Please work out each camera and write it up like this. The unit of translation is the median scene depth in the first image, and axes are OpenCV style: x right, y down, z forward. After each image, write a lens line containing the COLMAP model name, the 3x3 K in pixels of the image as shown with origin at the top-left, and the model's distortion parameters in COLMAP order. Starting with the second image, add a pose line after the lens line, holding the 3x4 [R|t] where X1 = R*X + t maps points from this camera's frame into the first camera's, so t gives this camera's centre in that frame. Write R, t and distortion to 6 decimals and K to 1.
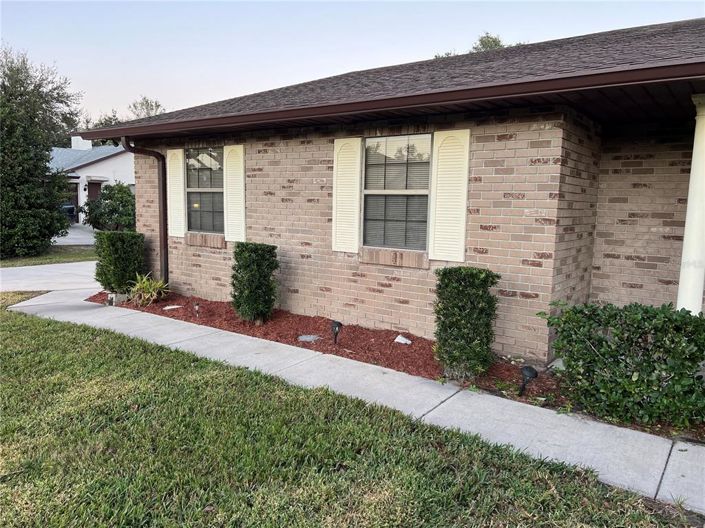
lens RADIAL K [[516.9, 0, 353.8], [0, 516.9, 270.6], [0, 0, 1]] dist [0.069800, -0.002485]
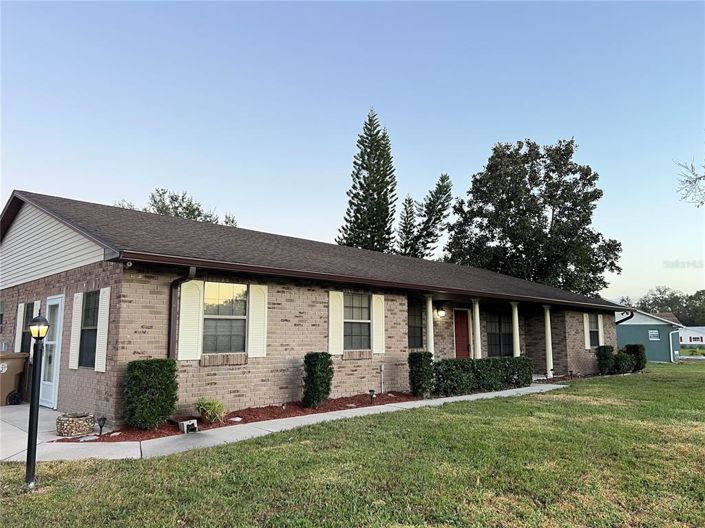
lens RADIAL K [[516.9, 0, 352.6], [0, 516.9, 261.8], [0, 0, 1]] dist [0.069800, -0.002485]
pose [[0.171808, 0.107531, 0.979244, -1.608706], [0.115162, 0.985017, -0.128370, -0.104794], [-0.978376, 0.134827, 0.156851, 0.575755]]
